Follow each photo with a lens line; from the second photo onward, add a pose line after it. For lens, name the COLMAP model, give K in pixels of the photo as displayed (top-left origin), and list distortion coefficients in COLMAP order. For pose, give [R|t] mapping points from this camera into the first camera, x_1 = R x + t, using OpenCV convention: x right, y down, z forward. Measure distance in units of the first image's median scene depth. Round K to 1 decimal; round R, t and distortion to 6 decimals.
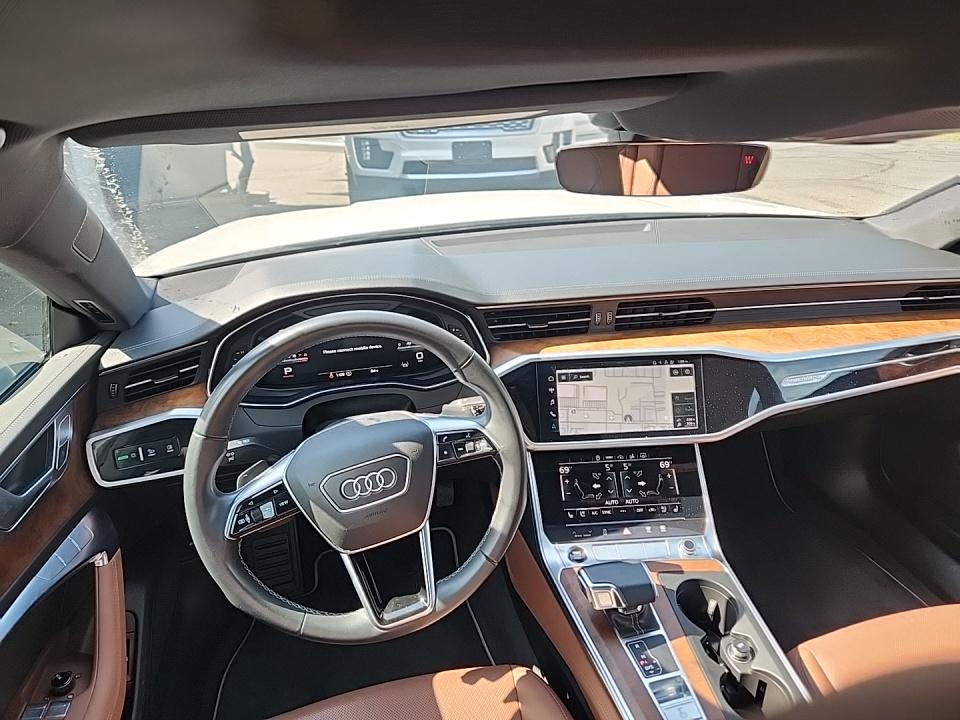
lens RADIAL K [[727.0, 0, 488.4], [0, 727.0, 362.6], [0, 0, 1]] dist [0.077807, -0.058565]
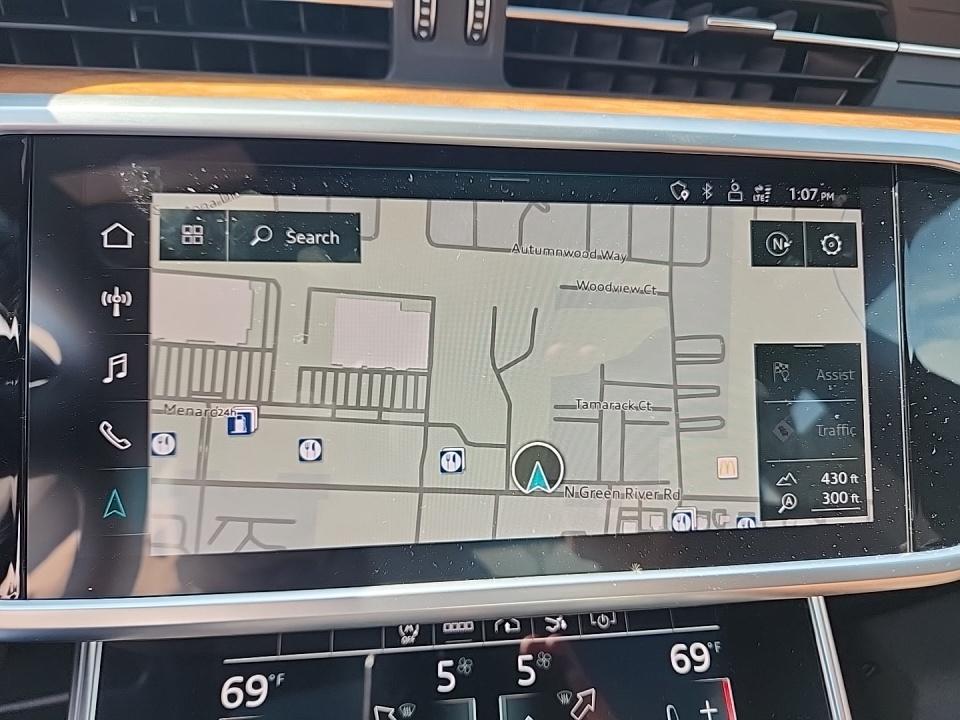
lens RADIAL K [[727.0, 0, 488.4], [0, 727.0, 362.6], [0, 0, 1]] dist [0.077807, -0.058565]
pose [[0.996001, 0.034321, 0.082486, 0.160412], [-0.034065, 0.999409, -0.004500, 0.049725], [-0.082592, 0.001672, 0.996582, 0.804086]]
